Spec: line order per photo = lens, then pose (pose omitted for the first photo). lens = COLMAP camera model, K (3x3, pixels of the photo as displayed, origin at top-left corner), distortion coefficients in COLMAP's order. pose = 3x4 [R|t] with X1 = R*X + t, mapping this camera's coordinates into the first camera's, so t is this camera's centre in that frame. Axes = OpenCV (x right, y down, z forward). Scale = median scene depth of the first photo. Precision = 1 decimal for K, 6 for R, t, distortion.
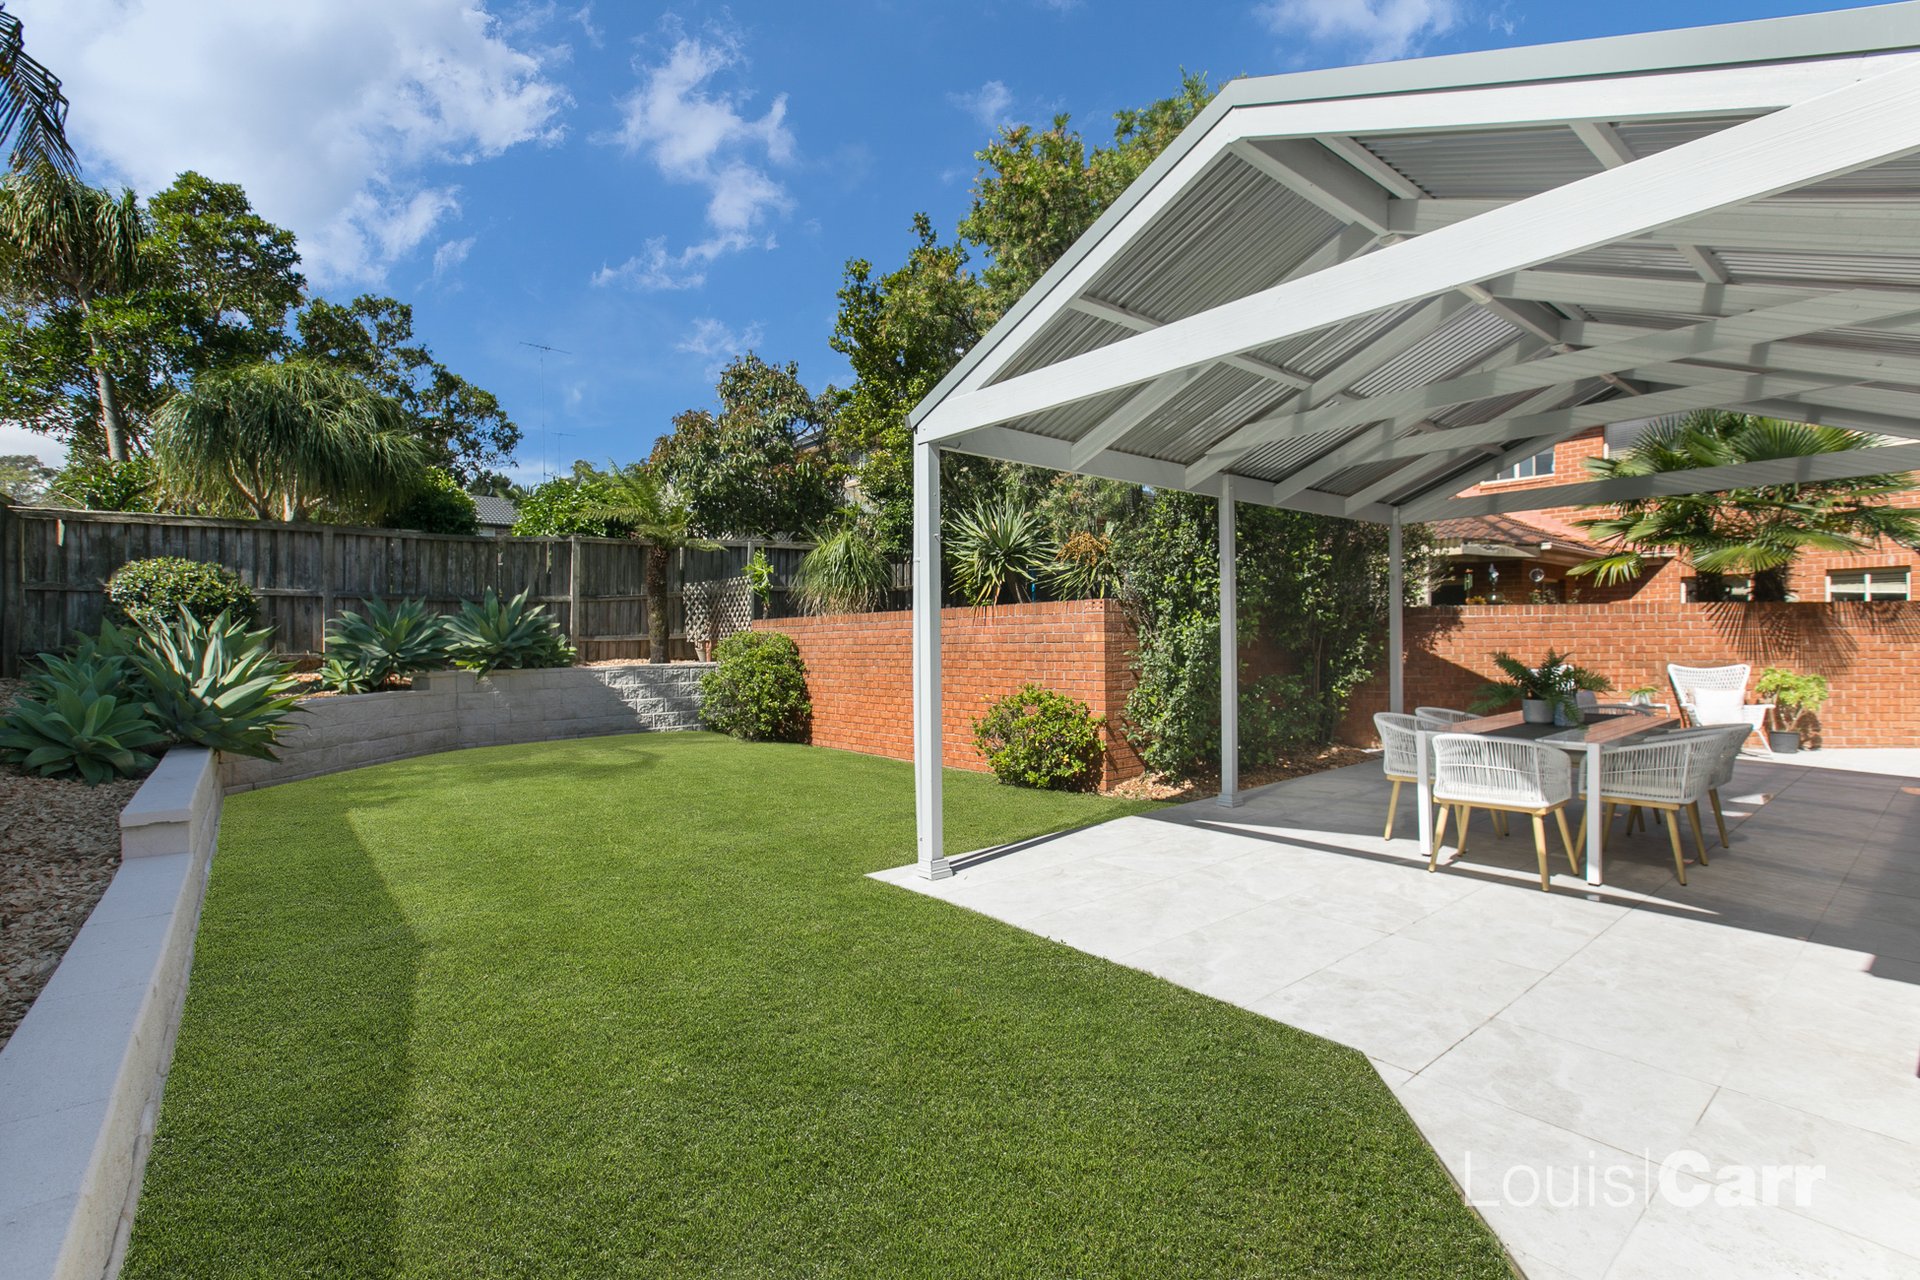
lens RADIAL K [[873.8, 0, 955.8], [0, 873.8, 639.0], [0, 0, 1]] dist [-0.007985, -0.001814]
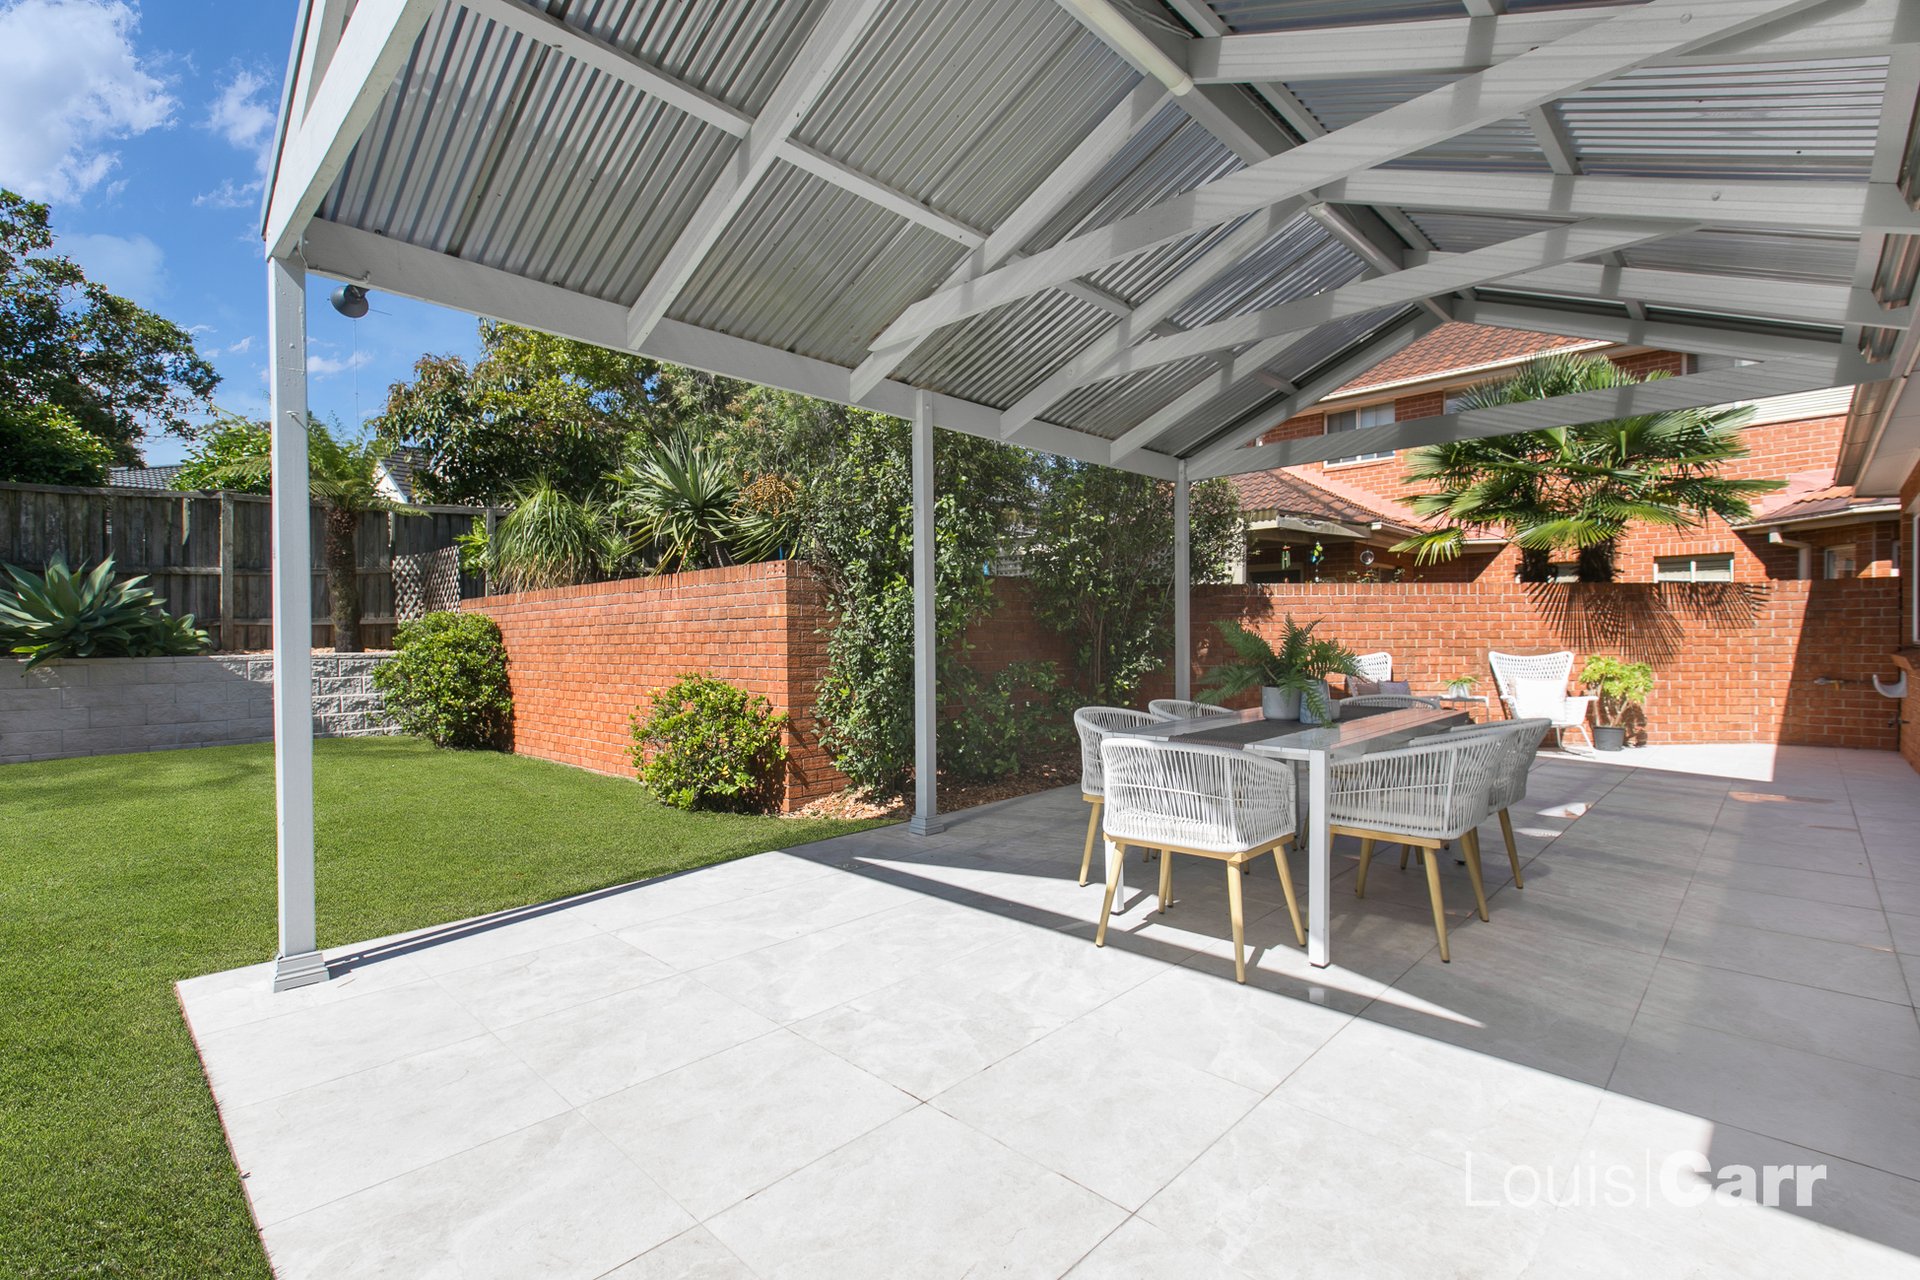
lens RADIAL K [[873.8, 0, 964.2], [0, 873.8, 643.2], [0, 0, 1]] dist [-0.007985, -0.001814]
pose [[0.993308, 0.002522, 0.115465, 0.198297], [-0.003164, 0.999981, 0.005371, 0.018561], [-0.115449, -0.005701, 0.993297, 0.191518]]
